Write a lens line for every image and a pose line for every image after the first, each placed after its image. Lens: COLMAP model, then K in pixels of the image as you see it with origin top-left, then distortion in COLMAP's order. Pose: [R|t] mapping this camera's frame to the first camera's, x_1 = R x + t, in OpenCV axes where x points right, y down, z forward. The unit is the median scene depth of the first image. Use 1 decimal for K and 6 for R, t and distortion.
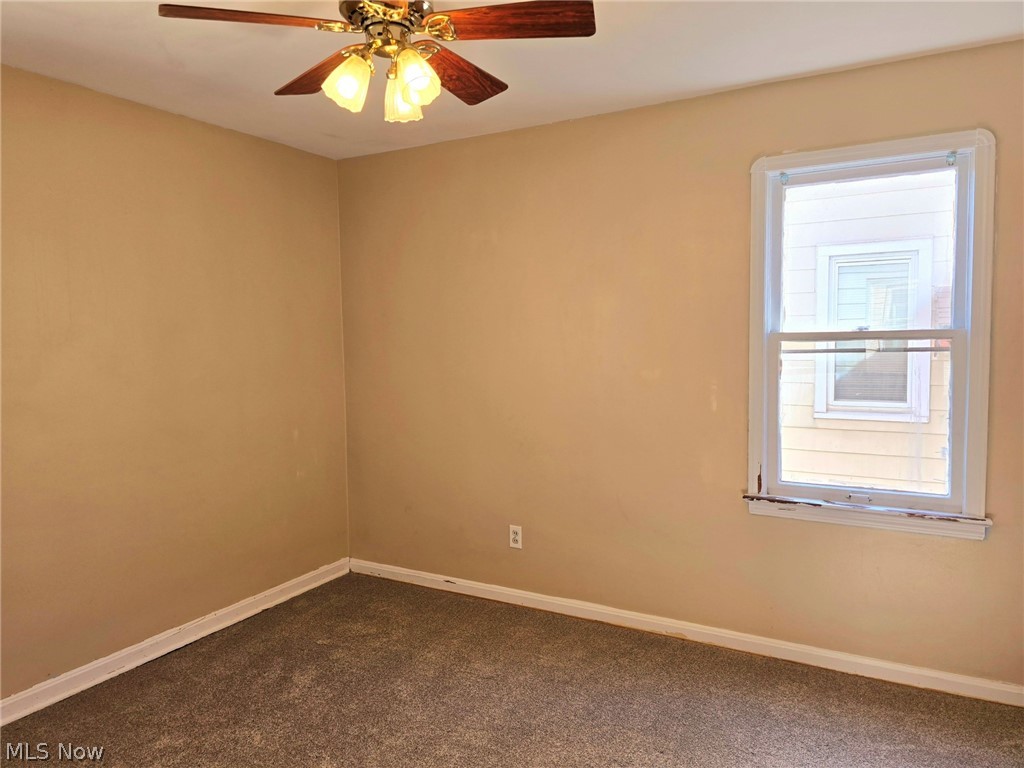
lens RADIAL K [[709.3, 0, 508.6], [0, 709.3, 393.4], [0, 0, 1]] dist [0.094947, -0.098313]
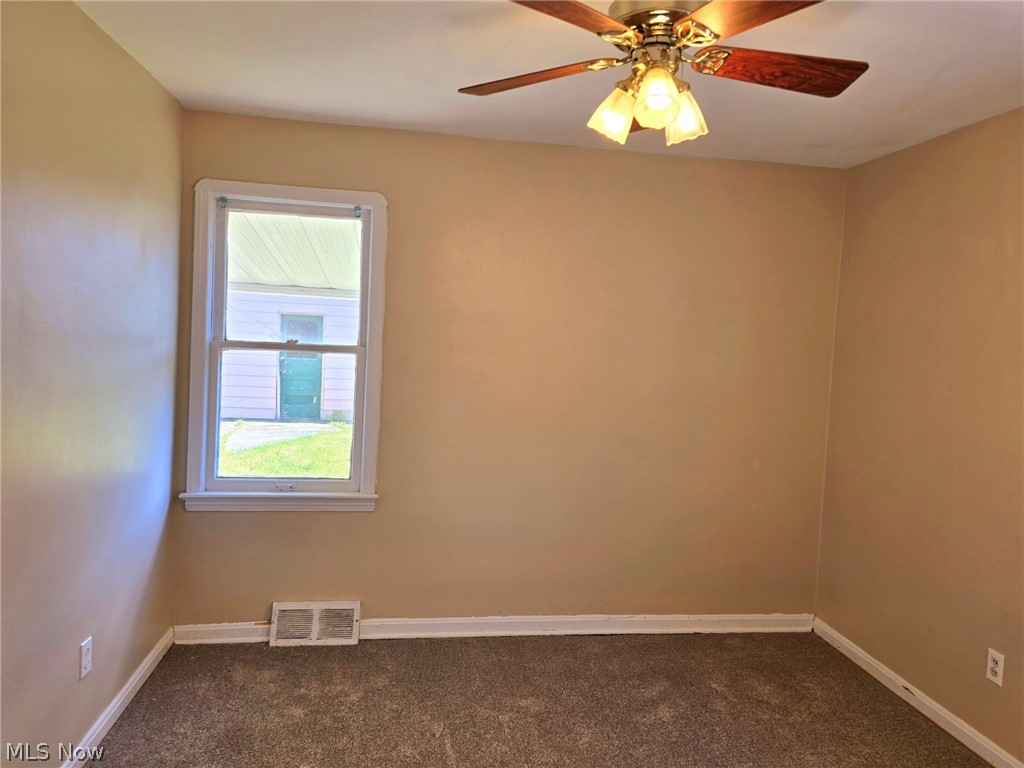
lens RADIAL K [[709.3, 0, 508.6], [0, 709.3, 393.4], [0, 0, 1]] dist [0.094947, -0.098313]
pose [[0.615563, 0.111509, -0.780159, 0.250322], [-0.123147, 0.991389, 0.044535, -0.042843], [0.778407, 0.068660, 0.623994, 0.153893]]
